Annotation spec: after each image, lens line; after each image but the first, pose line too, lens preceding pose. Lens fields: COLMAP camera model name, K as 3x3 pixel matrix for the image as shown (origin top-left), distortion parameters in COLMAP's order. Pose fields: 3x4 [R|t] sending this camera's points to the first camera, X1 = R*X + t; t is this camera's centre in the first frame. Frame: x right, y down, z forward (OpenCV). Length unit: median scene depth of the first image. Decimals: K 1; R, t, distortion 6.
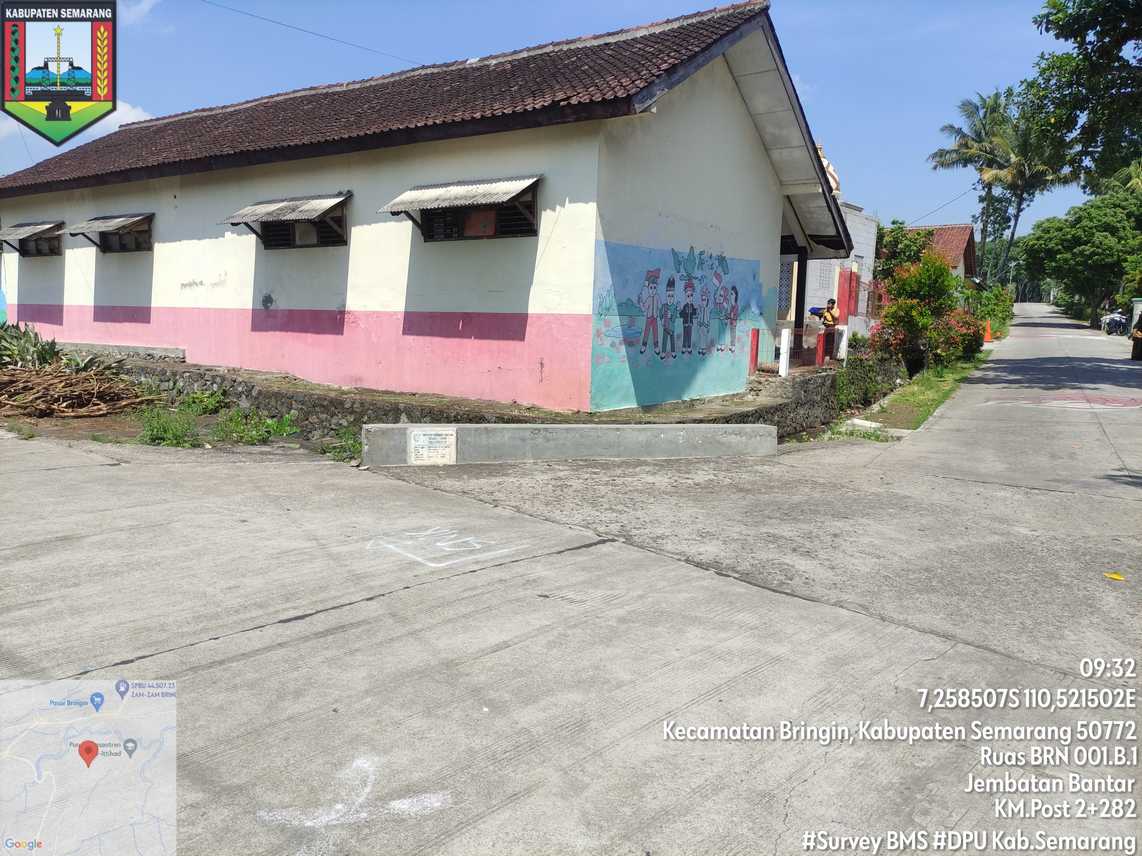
lens RADIAL K [[844.1, 0, 572.6], [0, 844.1, 430.2], [0, 0, 1]] dist [0.052249, -0.057168]
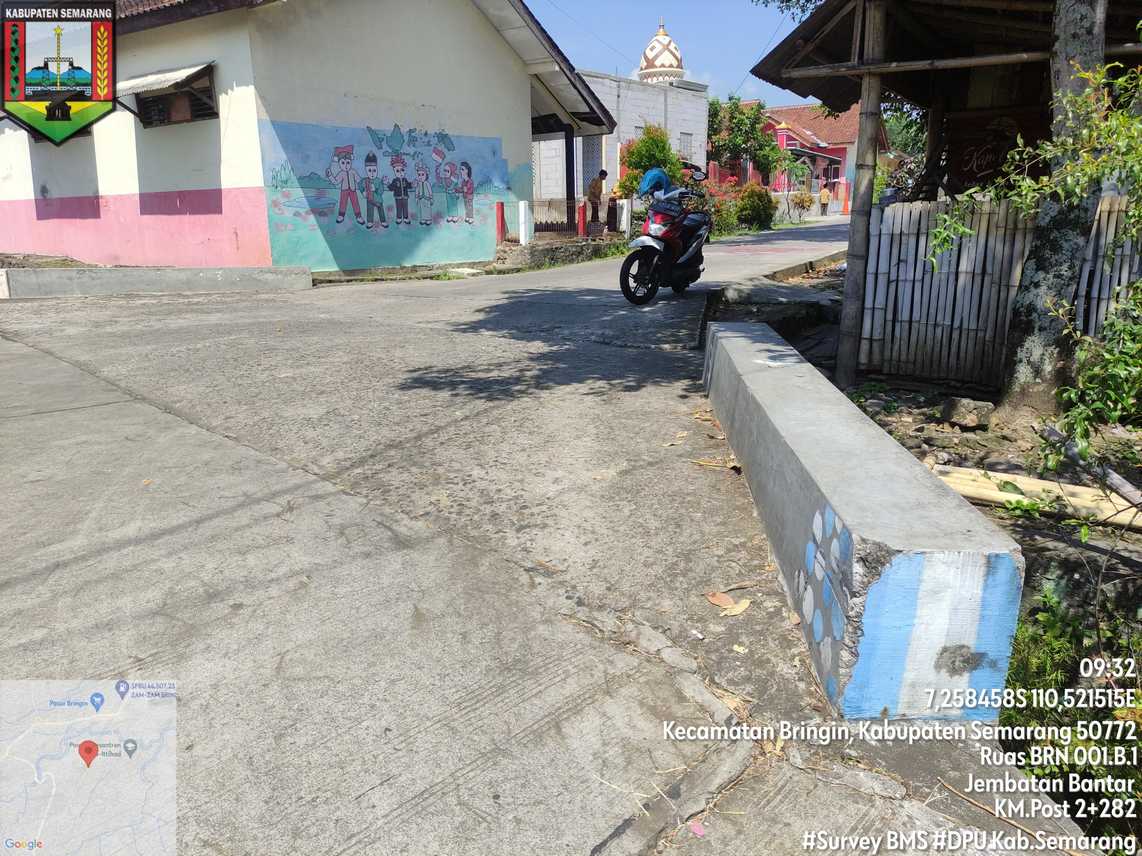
lens RADIAL K [[844.1, 0, 571.9], [0, 844.1, 429.6], [0, 0, 1]] dist [0.052249, -0.057168]
pose [[0.999253, -0.038576, 0.002445, 0.354960], [0.038038, 0.992618, 0.115164, 0.061069], [-0.006869, -0.114985, 0.993343, -0.157830]]
